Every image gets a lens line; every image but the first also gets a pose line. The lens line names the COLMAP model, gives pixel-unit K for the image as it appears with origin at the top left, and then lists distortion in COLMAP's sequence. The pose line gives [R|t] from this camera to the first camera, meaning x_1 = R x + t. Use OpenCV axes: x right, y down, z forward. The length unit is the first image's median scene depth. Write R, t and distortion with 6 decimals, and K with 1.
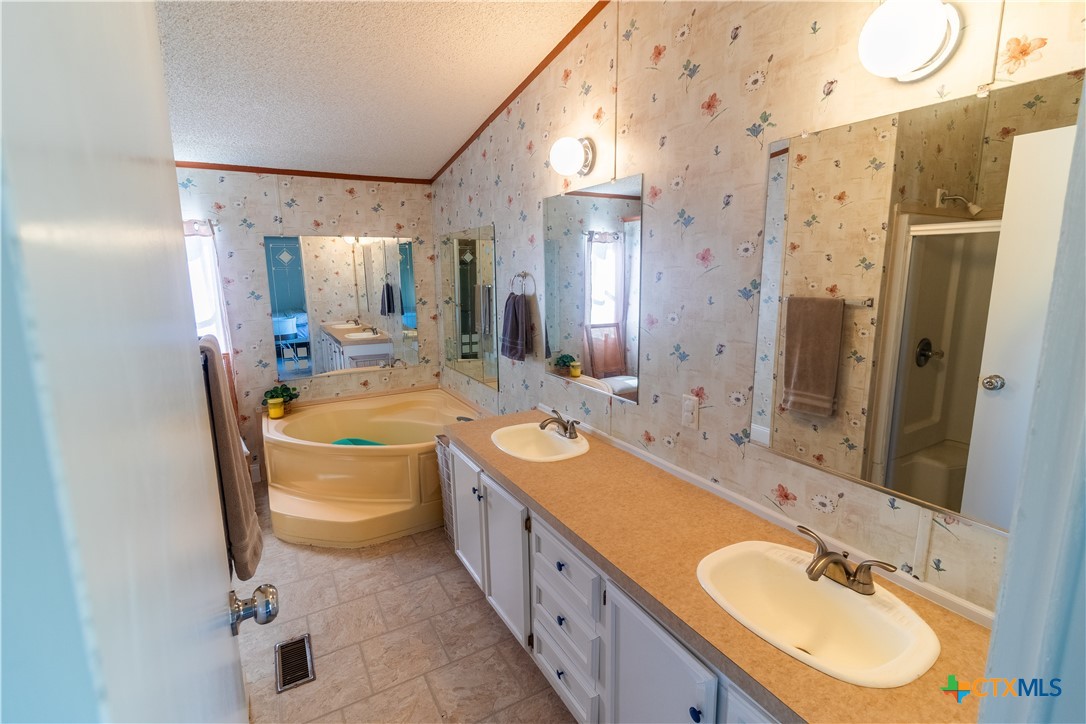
lens RADIAL K [[497.8, 0, 539.7], [0, 497.8, 358.9], [0, 0, 1]] dist [0.001575, 0.001040]
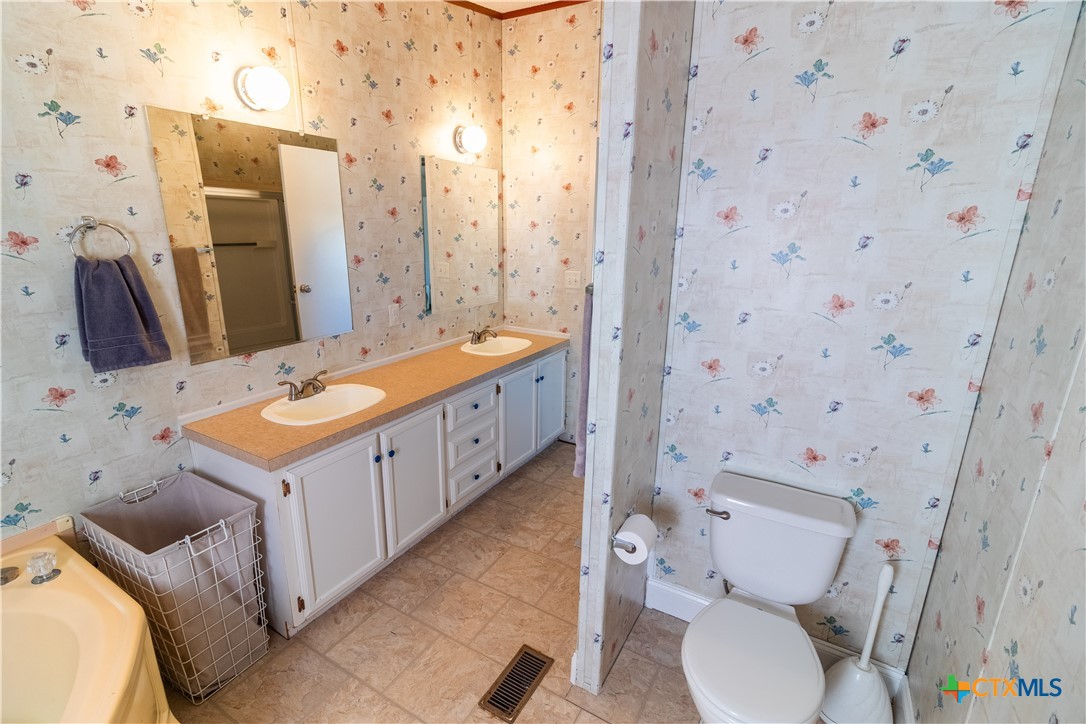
lens RADIAL K [[497.8, 0, 539.2], [0, 497.8, 359.6], [0, 0, 1]] dist [0.001575, 0.001040]
pose [[-0.497004, -0.226926, 0.837551, -0.599911], [0.148817, 0.928611, 0.339906, -0.107740], [-0.854892, 0.293576, -0.427753, 0.636026]]
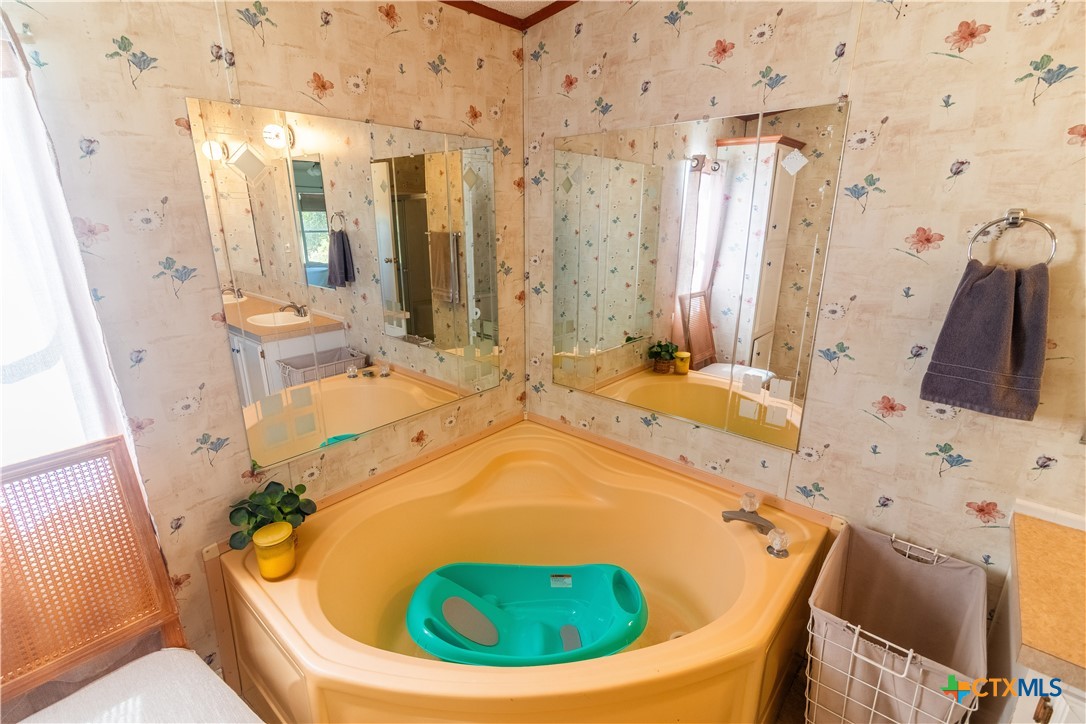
lens RADIAL K [[497.8, 0, 543.5], [0, 497.8, 361.6], [0, 0, 1]] dist [0.001575, 0.001040]
pose [[0.938525, -0.081761, 0.335389, -0.439307], [0.043880, 0.991922, 0.119018, -0.089796], [-0.342411, -0.096985, 0.934531, 0.550484]]
